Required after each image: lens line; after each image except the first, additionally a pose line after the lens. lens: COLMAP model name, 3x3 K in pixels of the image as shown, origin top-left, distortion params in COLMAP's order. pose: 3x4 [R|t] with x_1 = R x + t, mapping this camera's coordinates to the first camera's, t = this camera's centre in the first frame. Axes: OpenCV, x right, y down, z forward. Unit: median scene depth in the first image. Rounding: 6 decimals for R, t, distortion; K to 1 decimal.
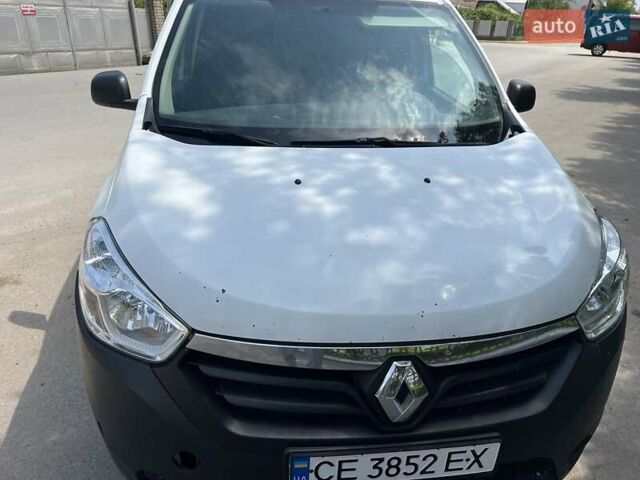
lens RADIAL K [[487.4, 0, 330.0], [0, 487.4, 239.6], [0, 0, 1]] dist [-0.001468, -0.002185]
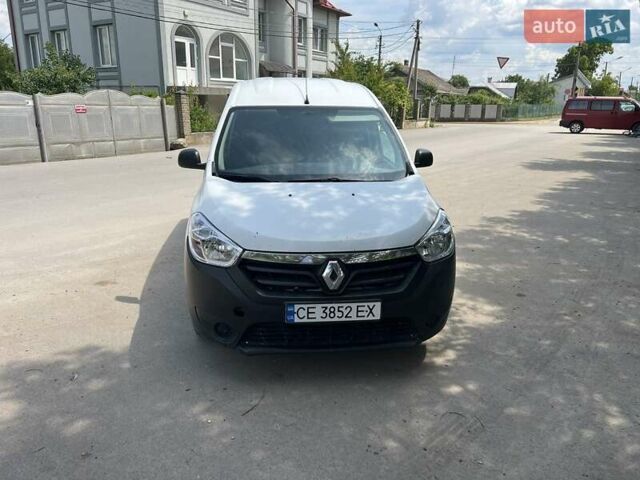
lens RADIAL K [[462.0, 0, 320.0], [0, 462.0, 240.0], [0, 0, 1]] dist [0.104442, -0.204375]
pose [[0.999283, -0.018232, -0.033174, 0.113071], [0.013099, 0.988774, -0.148841, 0.339091], [0.035515, 0.148300, 0.988304, -0.863564]]
